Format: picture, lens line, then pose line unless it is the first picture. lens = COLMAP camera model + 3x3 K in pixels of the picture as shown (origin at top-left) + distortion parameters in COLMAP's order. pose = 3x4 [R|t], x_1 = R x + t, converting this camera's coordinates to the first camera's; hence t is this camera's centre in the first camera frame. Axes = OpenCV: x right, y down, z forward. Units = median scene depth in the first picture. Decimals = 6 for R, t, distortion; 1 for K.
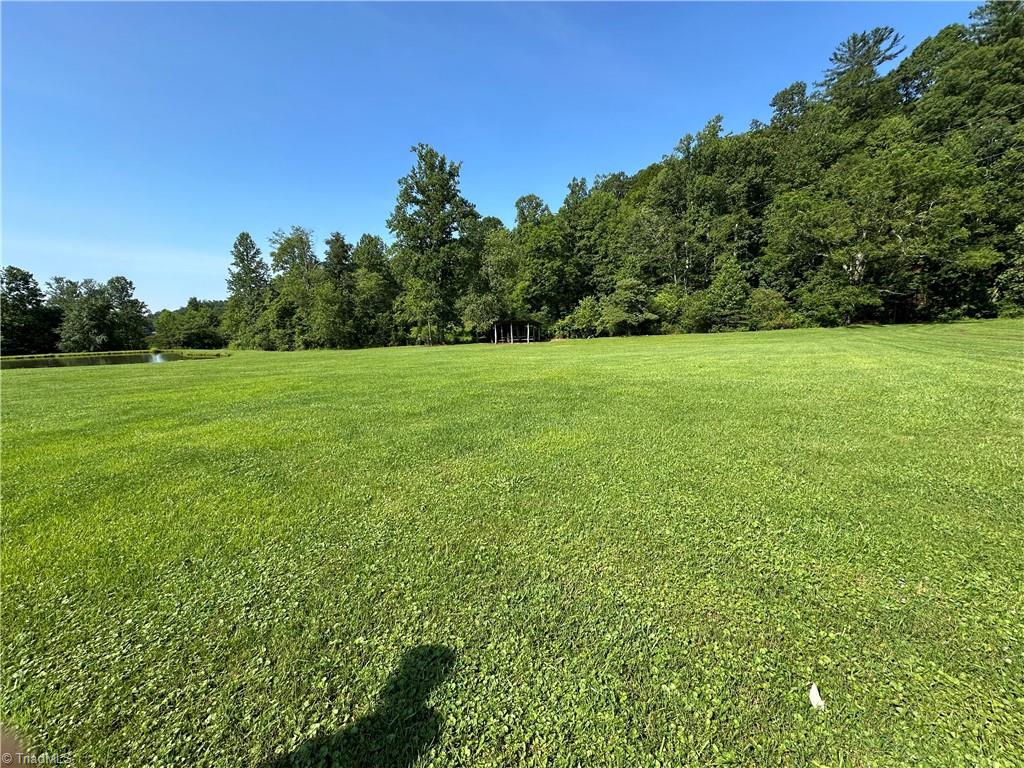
lens RADIAL K [[409.3, 0, 512.0], [0, 409.3, 384.0], [0, 0, 1]] dist [-0.000157, 0.000055]
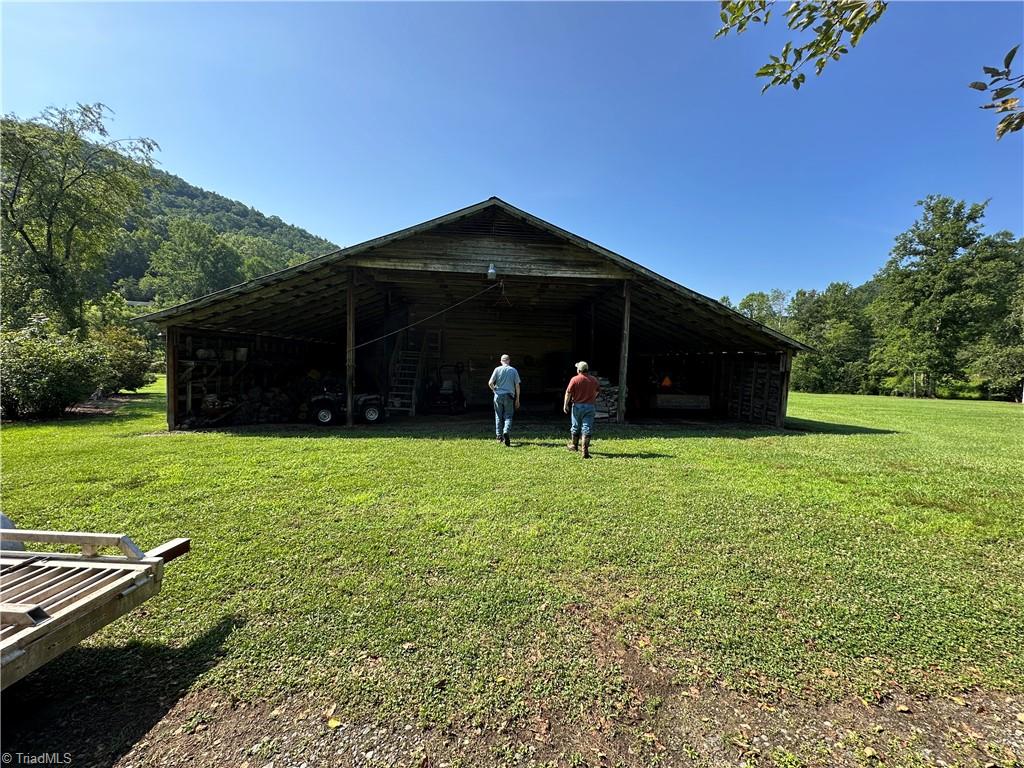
lens RADIAL K [[409.3, 0, 512.0], [0, 409.3, 384.0], [0, 0, 1]] dist [-0.000157, 0.000055]
pose [[0.584321, 0.078712, -0.807697, 0.020440], [-0.160371, 0.986857, -0.019846, 0.042863], [0.795519, 0.141128, 0.589264, -0.304169]]
